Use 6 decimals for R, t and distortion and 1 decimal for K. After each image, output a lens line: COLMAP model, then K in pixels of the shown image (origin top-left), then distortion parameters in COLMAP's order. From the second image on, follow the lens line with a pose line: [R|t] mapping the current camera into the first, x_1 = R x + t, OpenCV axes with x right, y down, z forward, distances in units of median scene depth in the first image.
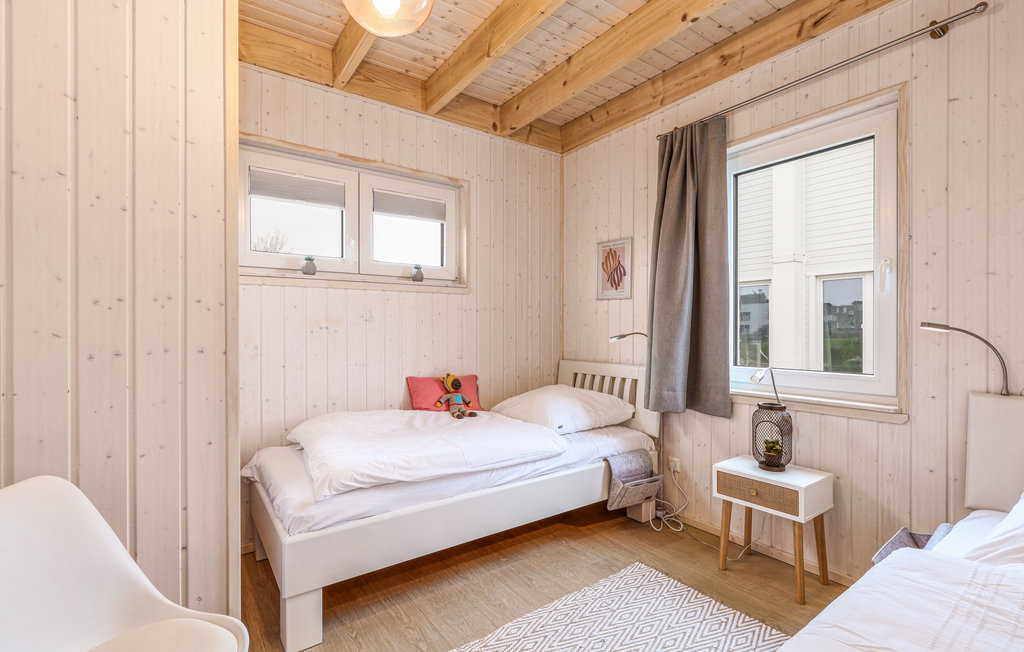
lens RADIAL K [[454.6, 0, 506.4], [0, 454.6, 328.9], [0, 0, 1]] dist [-0.005199, -0.000152]
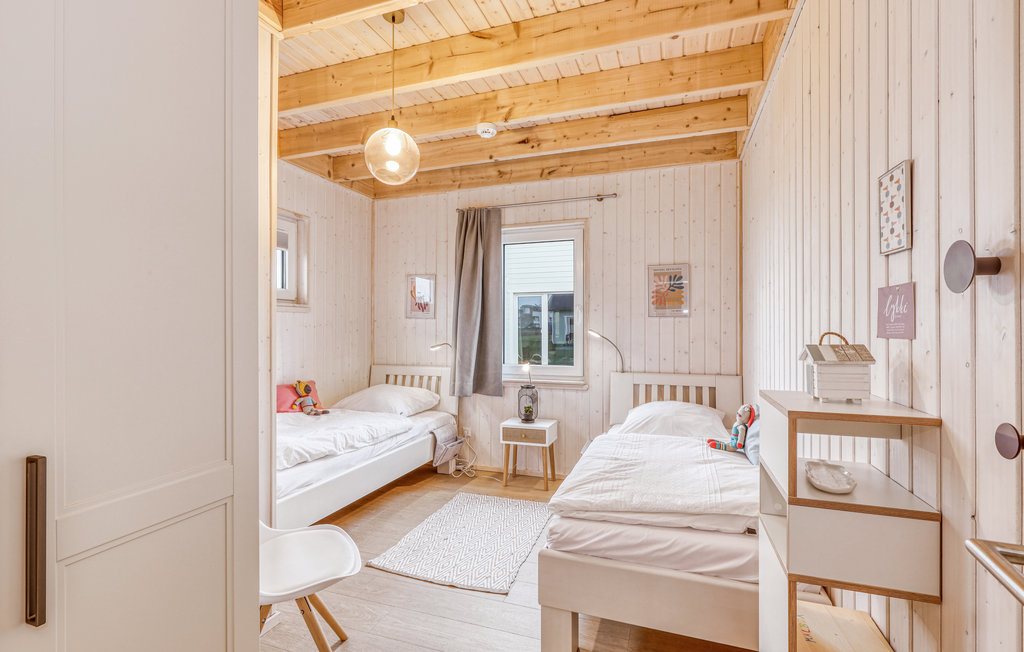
lens RADIAL K [[454.6, 0, 514.5], [0, 454.6, 327.4], [0, 0, 1]] dist [-0.005199, -0.000152]
pose [[0.811415, 0.004765, 0.584451, -0.405171], [-0.001295, 0.999979, -0.006356, -0.037566], [-0.584469, 0.004400, 0.811404, -0.323502]]
